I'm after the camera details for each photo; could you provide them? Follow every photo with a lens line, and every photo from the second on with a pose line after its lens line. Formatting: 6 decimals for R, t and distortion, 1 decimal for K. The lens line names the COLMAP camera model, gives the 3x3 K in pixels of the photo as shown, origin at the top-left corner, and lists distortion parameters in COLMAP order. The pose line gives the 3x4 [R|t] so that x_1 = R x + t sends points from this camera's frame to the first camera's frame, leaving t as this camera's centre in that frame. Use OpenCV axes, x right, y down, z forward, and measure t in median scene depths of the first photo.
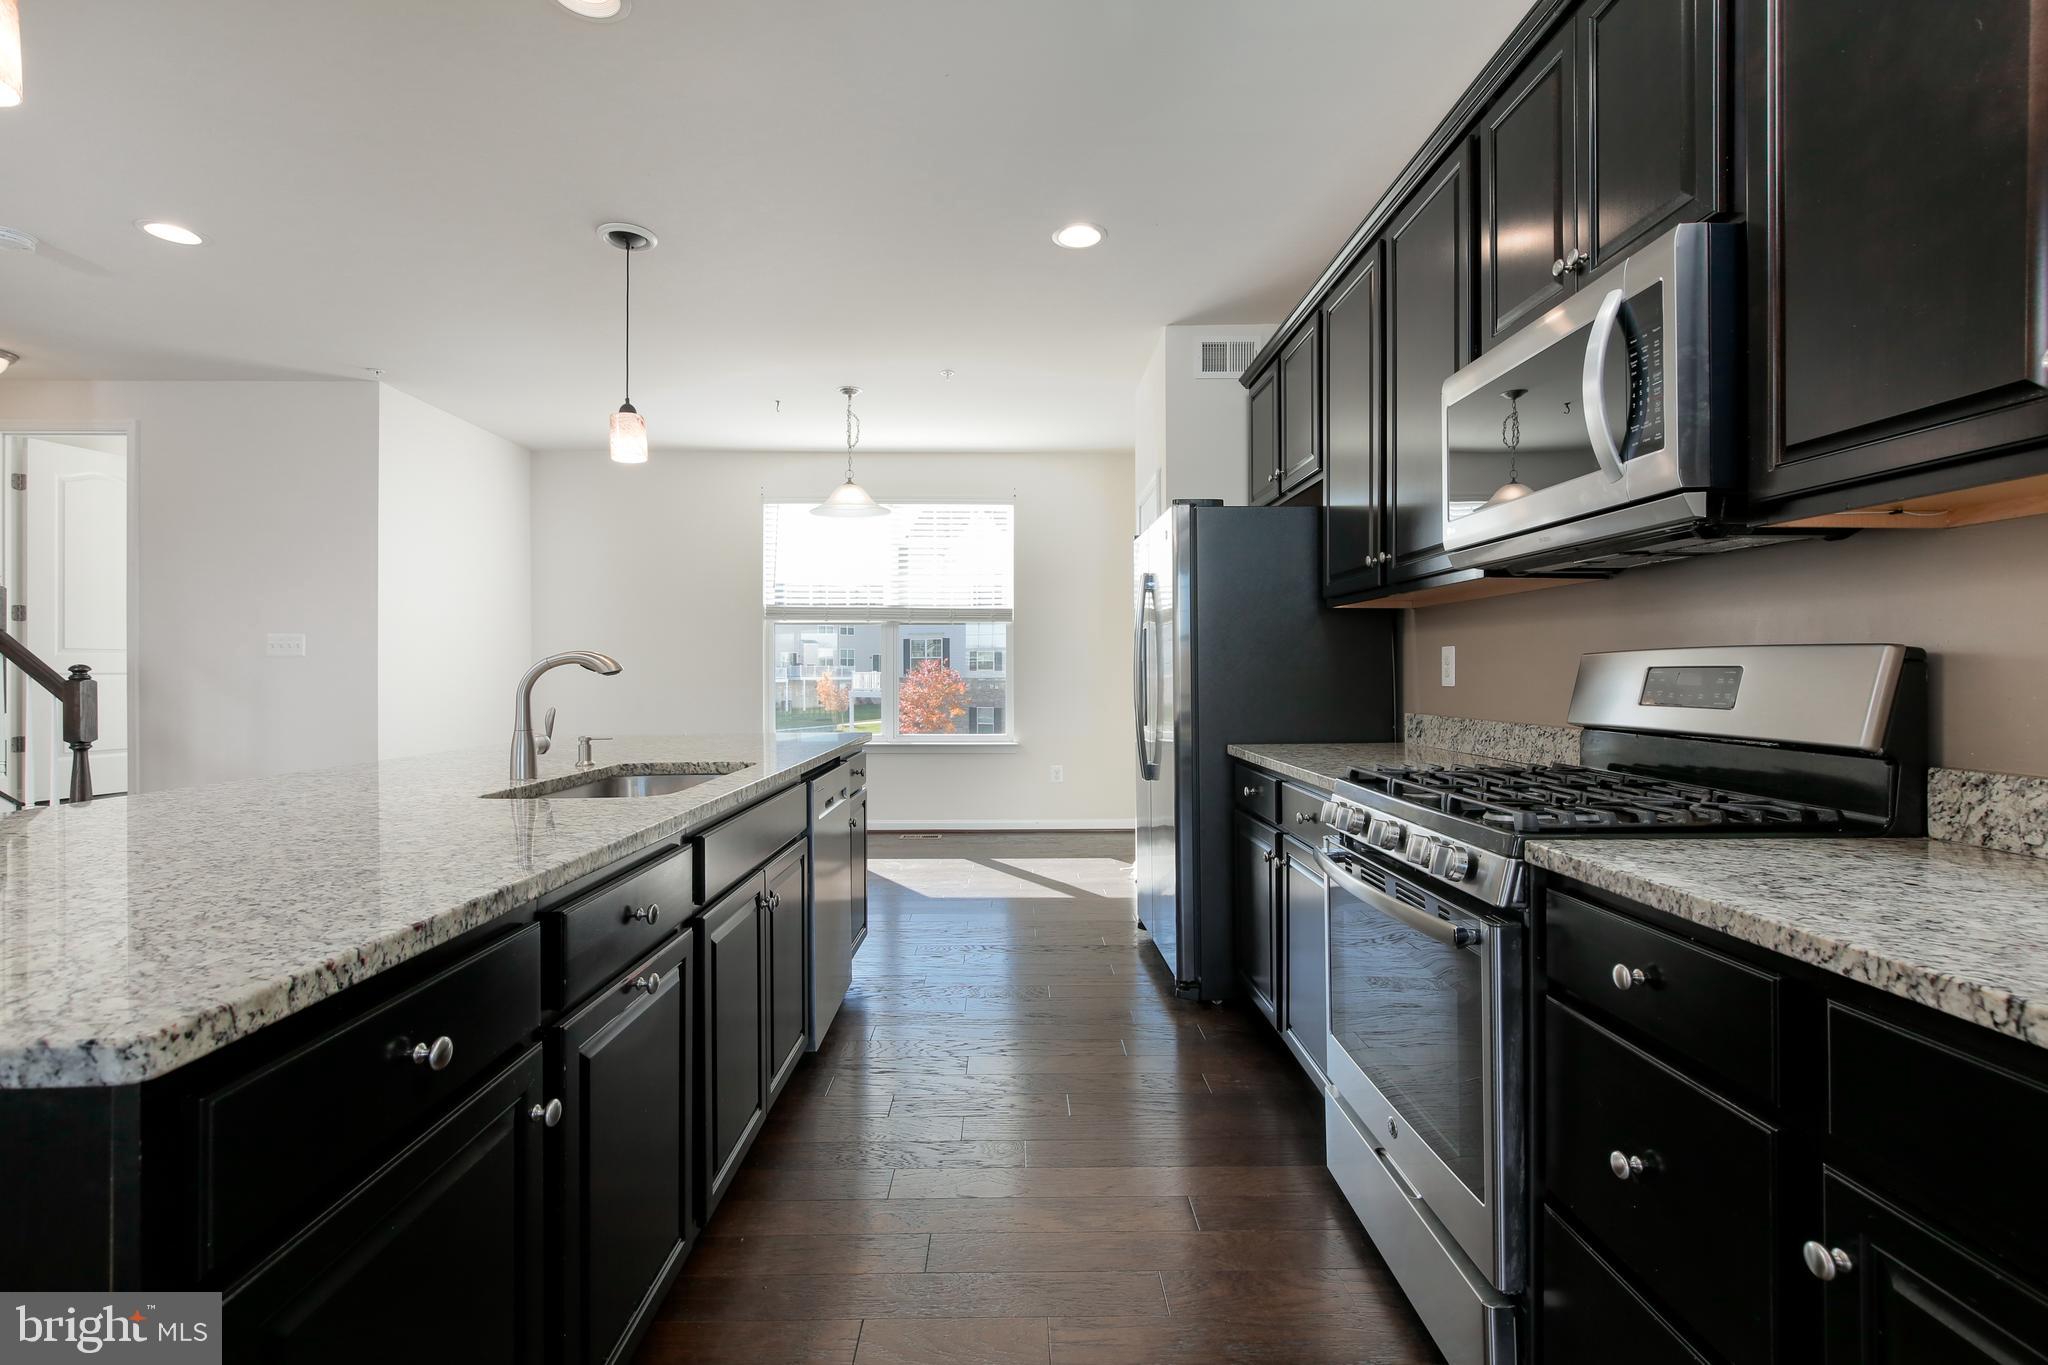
lens RADIAL K [[930.3, 0, 1031.9], [0, 930.3, 665.0], [0, 0, 1]] dist [-0.018857, 0.009393]
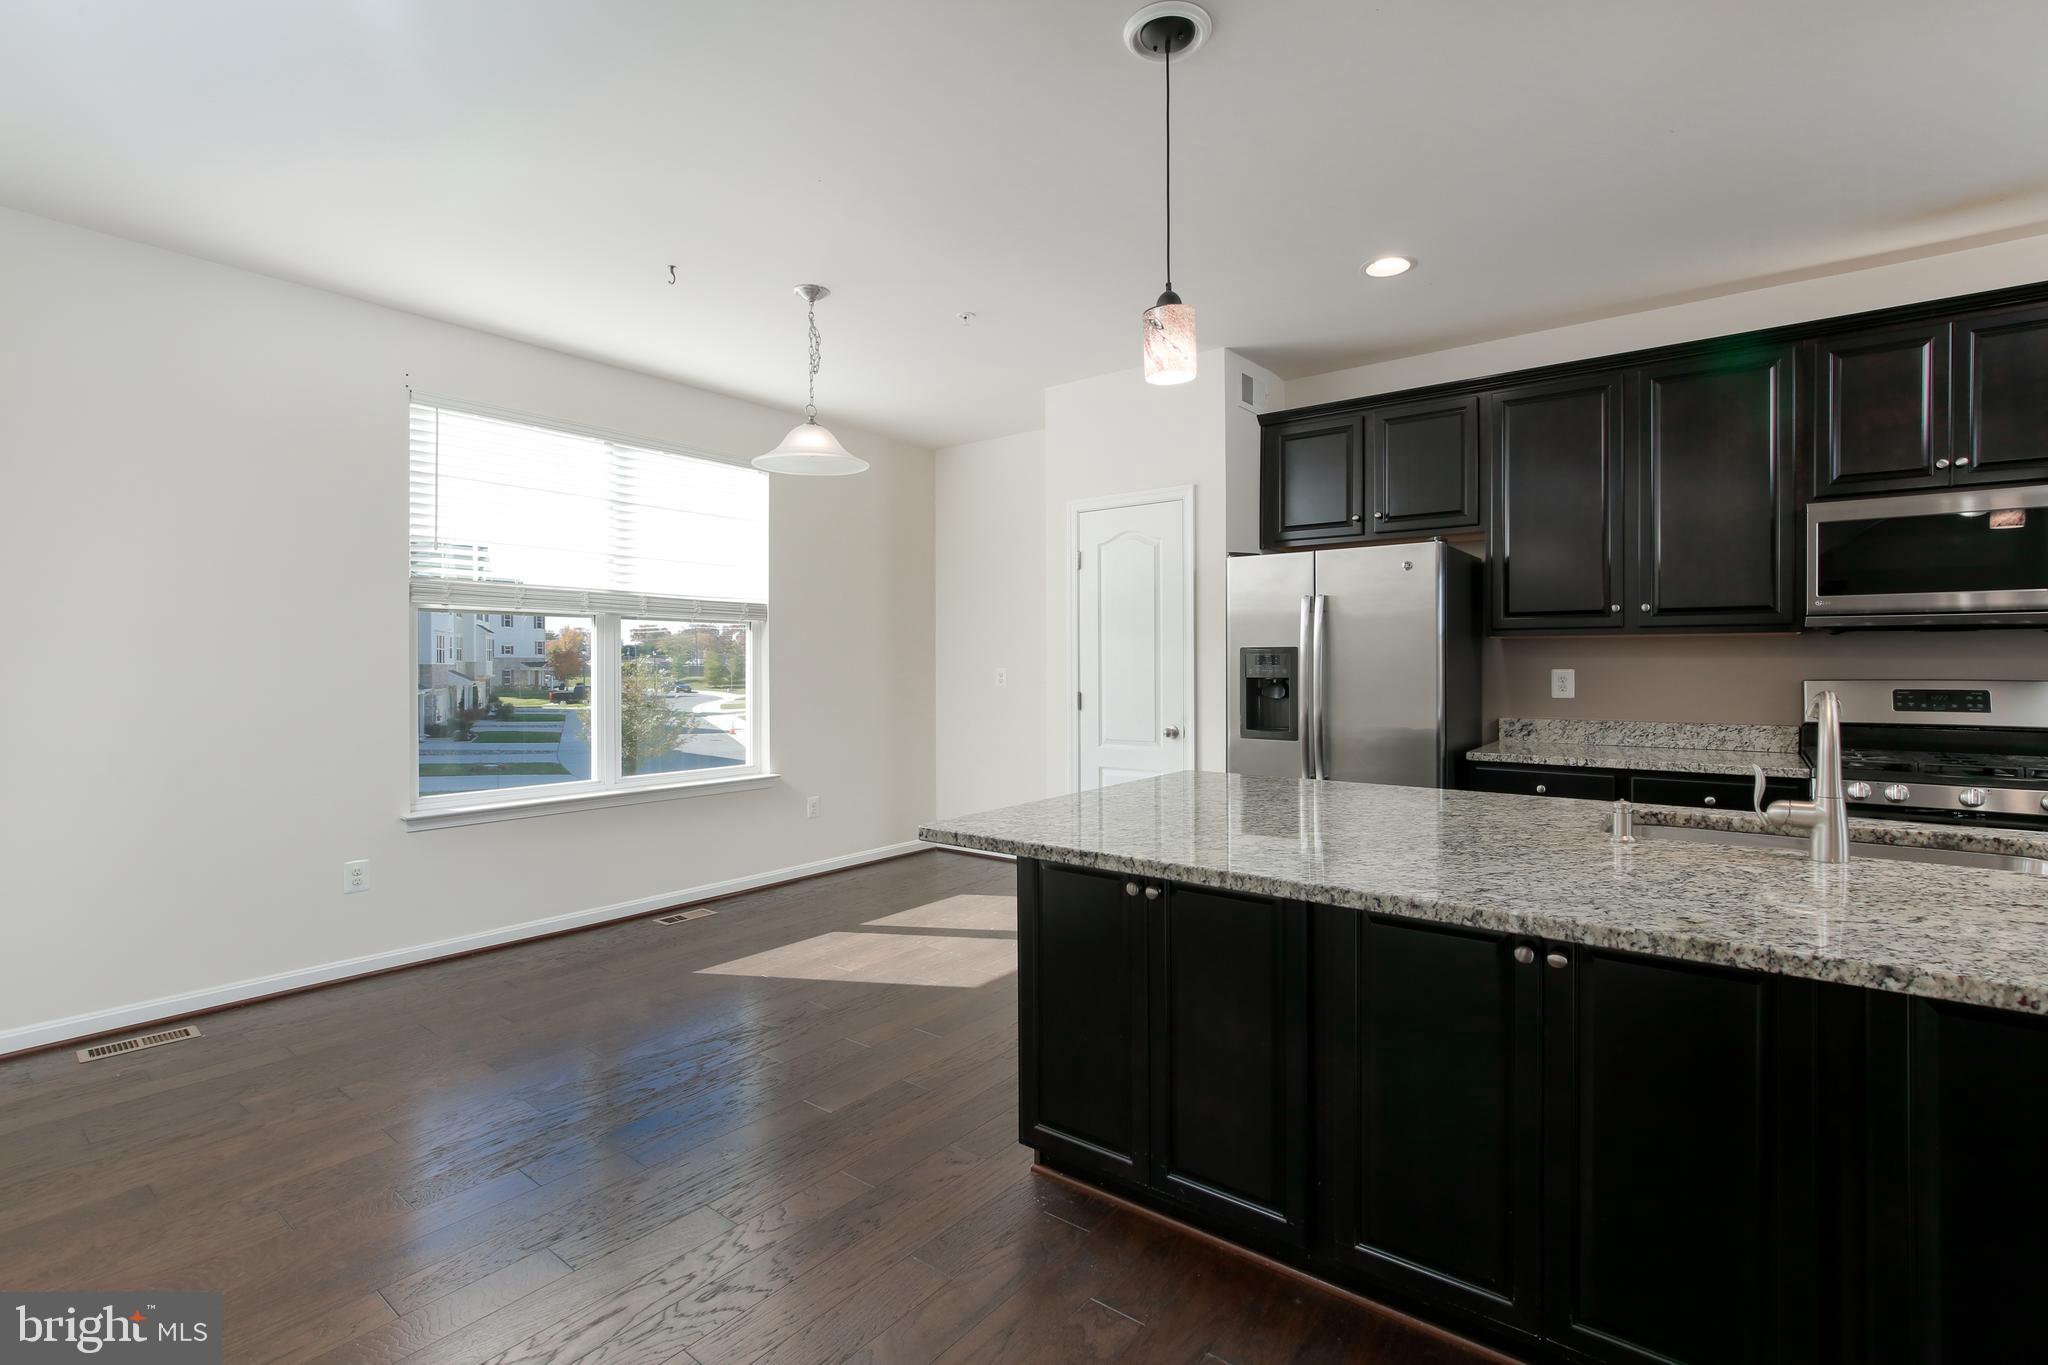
lens RADIAL K [[922.8, 0, 1039.1], [0, 922.8, 667.4], [0, 0, 1]] dist [-0.004411, -0.000489]
pose [[0.624346, -0.001243, 0.781147, -0.781105], [-0.004214, 0.999979, 0.004959, -0.018671], [-0.781136, -0.006388, 0.624328, 0.526229]]
